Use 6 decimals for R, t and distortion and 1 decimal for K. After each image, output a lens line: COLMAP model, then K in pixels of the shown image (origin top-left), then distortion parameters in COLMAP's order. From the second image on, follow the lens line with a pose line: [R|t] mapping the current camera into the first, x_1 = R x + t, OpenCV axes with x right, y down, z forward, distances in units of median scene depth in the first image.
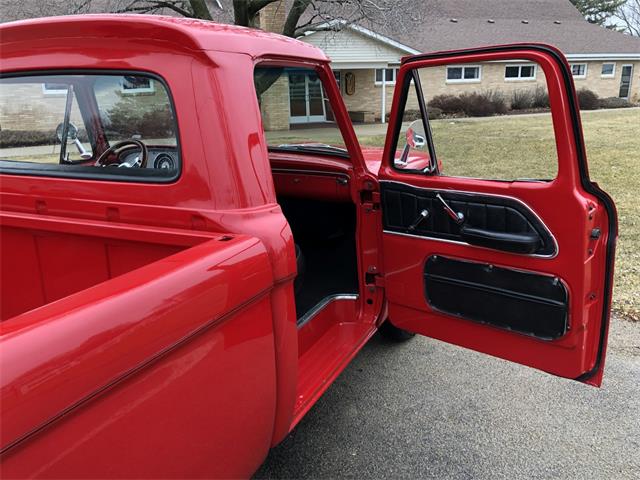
lens RADIAL K [[529.5, 0, 320.0], [0, 529.5, 240.0], [0, 0, 1]] dist [0.012220, 0.001077]
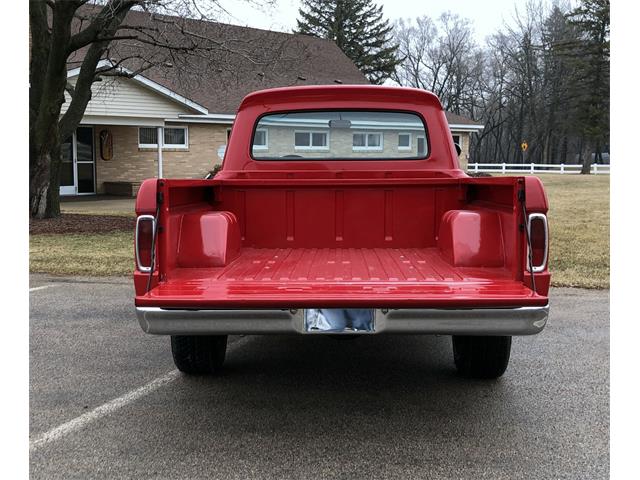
lens RADIAL K [[845.2, 0, 296.2], [0, 845.2, 278.8], [0, 0, 1]] dist [0.102476, -0.306253]
pose [[0.925700, -0.025553, 0.377395, -0.133718], [0.078962, 0.988789, -0.126735, 0.050429], [-0.369926, 0.147119, 0.917339, -0.127997]]
